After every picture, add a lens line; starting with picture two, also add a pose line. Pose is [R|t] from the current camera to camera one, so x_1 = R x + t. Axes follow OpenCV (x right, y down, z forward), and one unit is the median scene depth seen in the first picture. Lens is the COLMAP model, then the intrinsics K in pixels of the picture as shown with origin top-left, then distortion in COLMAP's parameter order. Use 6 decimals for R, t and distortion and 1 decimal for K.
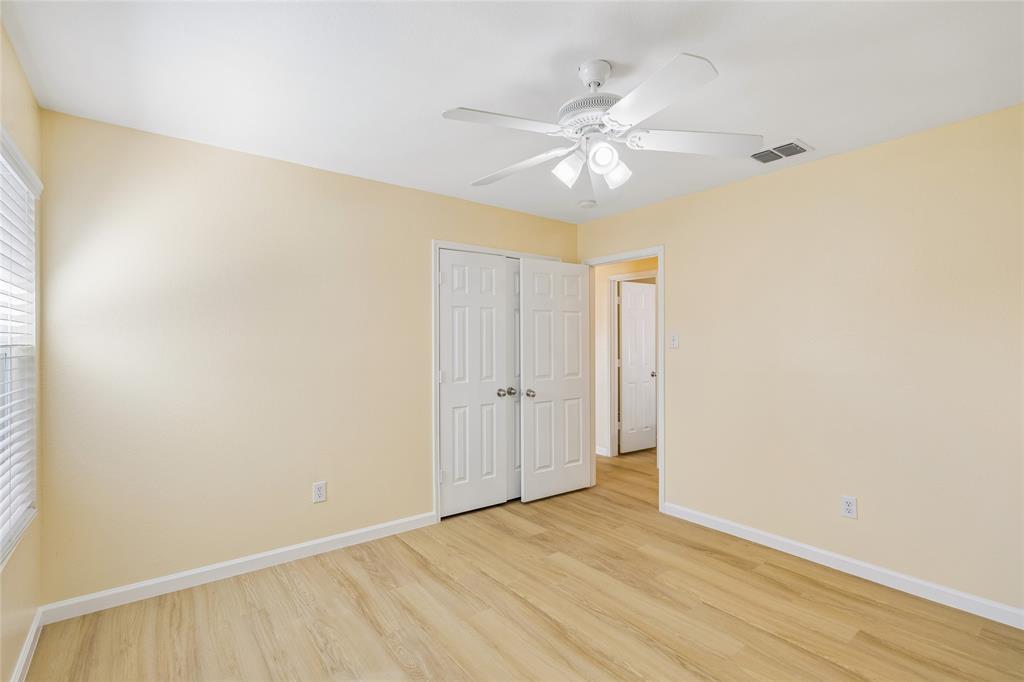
lens RADIAL K [[484.9, 0, 511.7], [0, 484.9, 339.5], [0, 0, 1]] dist [0.000486, -0.000066]
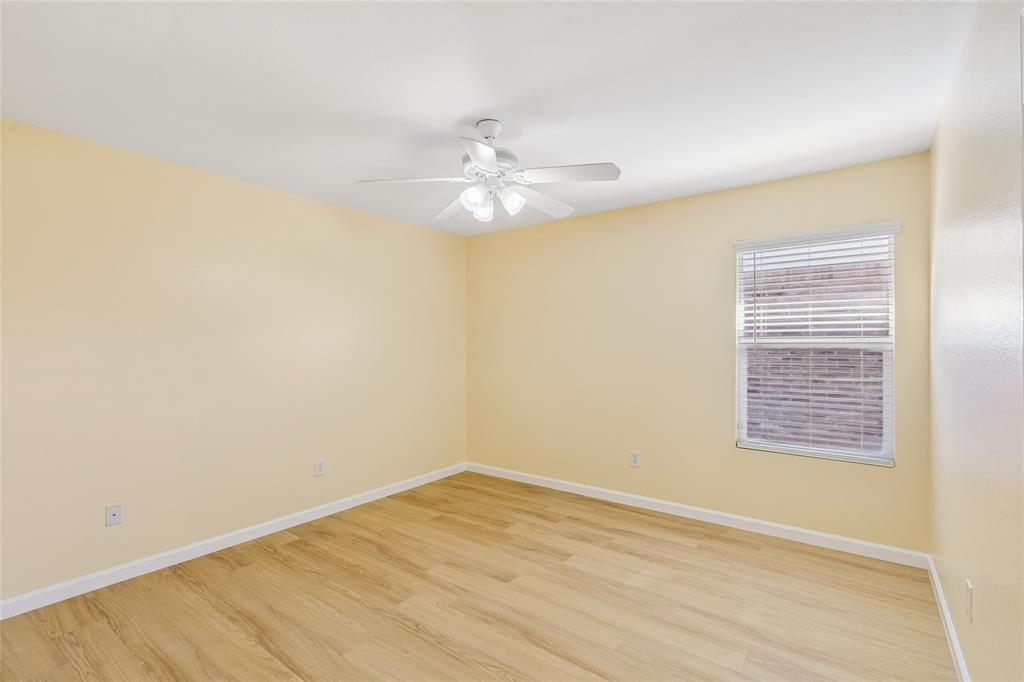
lens RADIAL K [[484.9, 0, 512.1], [0, 484.9, 340.7], [0, 0, 1]] dist [0.000486, -0.000066]
pose [[-0.964184, 0.002459, -0.265222, 0.389763], [0.001438, 0.999991, 0.004045, -0.001741], [0.265230, 0.003519, -0.964179, 1.925129]]
